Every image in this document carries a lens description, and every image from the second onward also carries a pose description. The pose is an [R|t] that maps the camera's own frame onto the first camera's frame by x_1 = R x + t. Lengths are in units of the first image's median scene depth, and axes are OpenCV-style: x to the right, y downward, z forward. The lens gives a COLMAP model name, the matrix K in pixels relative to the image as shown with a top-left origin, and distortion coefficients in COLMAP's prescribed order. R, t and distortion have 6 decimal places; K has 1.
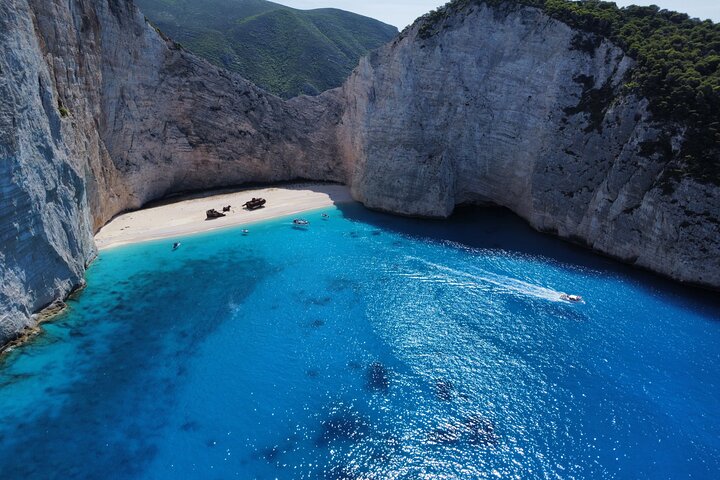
lens RADIAL K [[527.0, 0, 360.0], [0, 527.0, 240.0], [0, 0, 1]] dist [-0.059481, -0.004740]
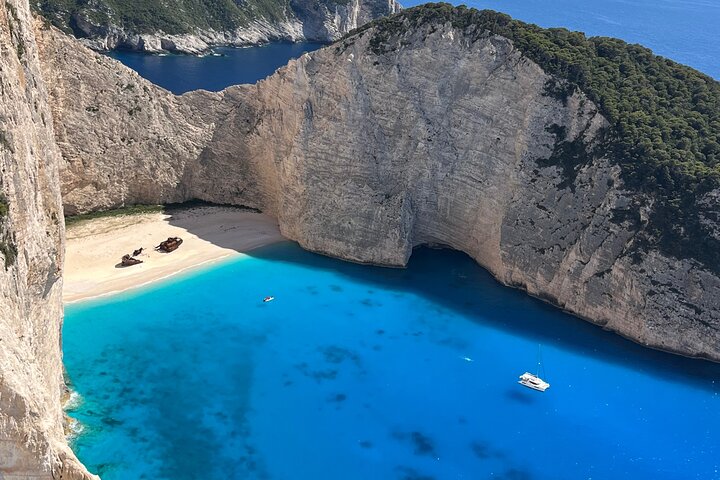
lens RADIAL K [[902.0, 0, 371.2], [0, 902.0, 238.2], [0, 0, 1]] dist [0.020476, -0.393214]
pose [[0.954433, 0.008016, 0.298316, -0.382988], [-0.014895, 0.999673, 0.020794, -0.134055], [-0.298052, -0.024290, 0.954241, -0.487148]]
